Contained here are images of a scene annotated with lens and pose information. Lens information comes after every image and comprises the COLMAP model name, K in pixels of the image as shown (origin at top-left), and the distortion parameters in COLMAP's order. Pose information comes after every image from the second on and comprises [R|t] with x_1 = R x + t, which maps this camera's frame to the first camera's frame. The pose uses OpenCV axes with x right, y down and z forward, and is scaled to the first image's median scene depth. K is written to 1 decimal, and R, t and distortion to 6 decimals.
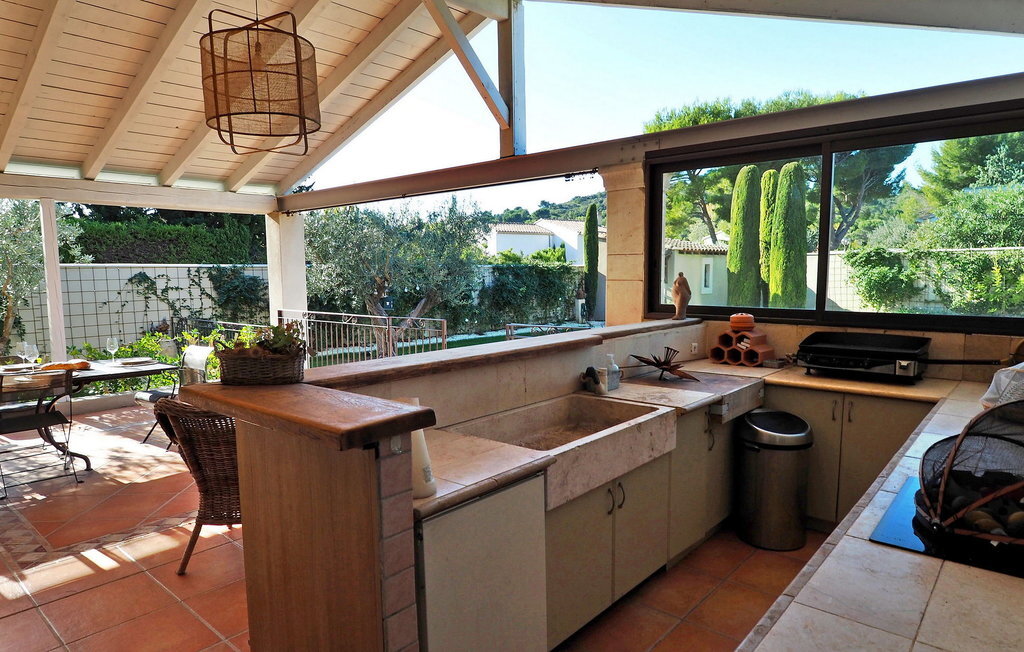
lens RADIAL K [[618.5, 0, 510.4], [0, 618.5, 340.6], [0, 0, 1]] dist [-0.007771, -0.003255]
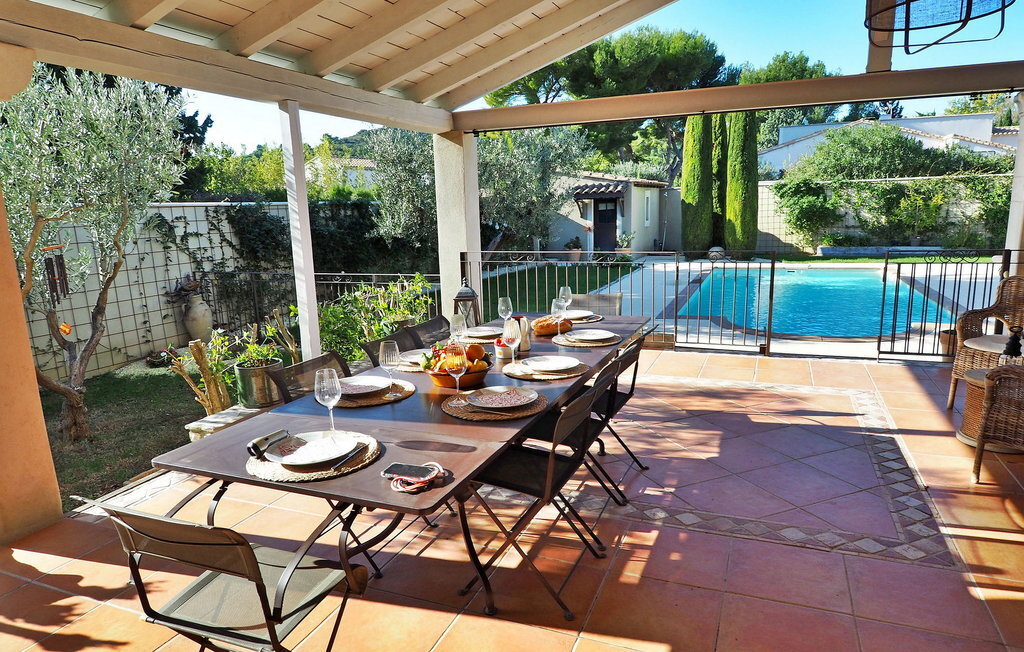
lens RADIAL K [[634.9, 0, 512.9], [0, 634.9, 345.0], [0, 0, 1]] dist [-0.005818, -0.002977]
pose [[0.946899, -0.086947, 0.309552, -0.287373], [0.056713, 0.992814, 0.105380, -0.005593], [-0.316490, -0.082229, 0.945025, 0.076573]]
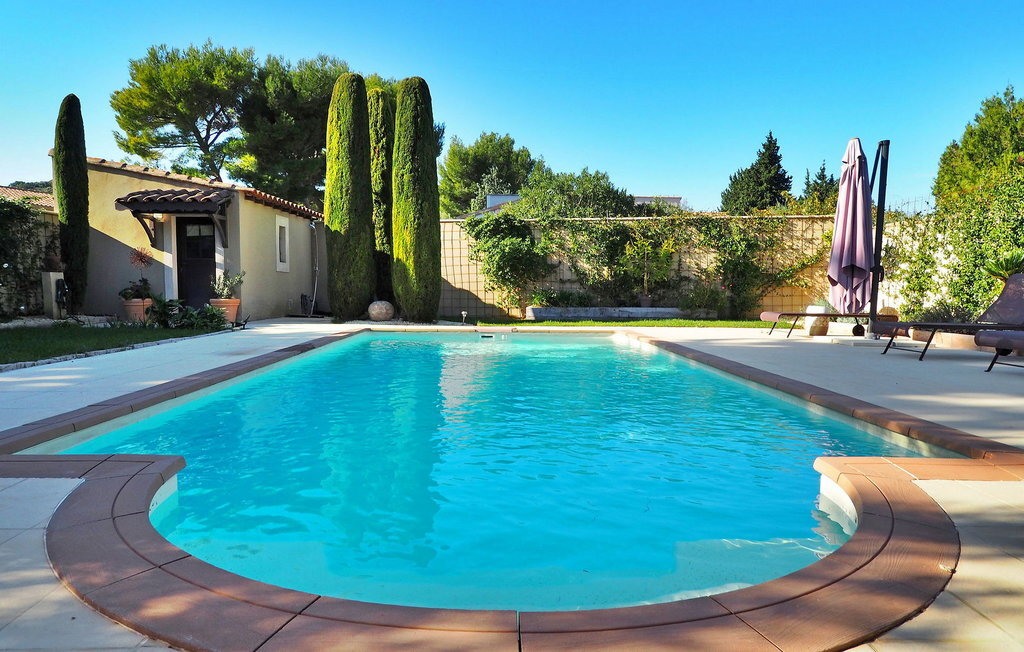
lens RADIAL K [[670.3, 0, 511.6], [0, 670.3, 343.1], [0, 0, 1]] dist [-0.005636, -0.004031]
pose [[0.739927, -0.038194, 0.671603, 0.022515], [0.055560, 0.998446, -0.004431, 0.019391], [-0.670389, 0.040593, 0.740898, 0.388982]]
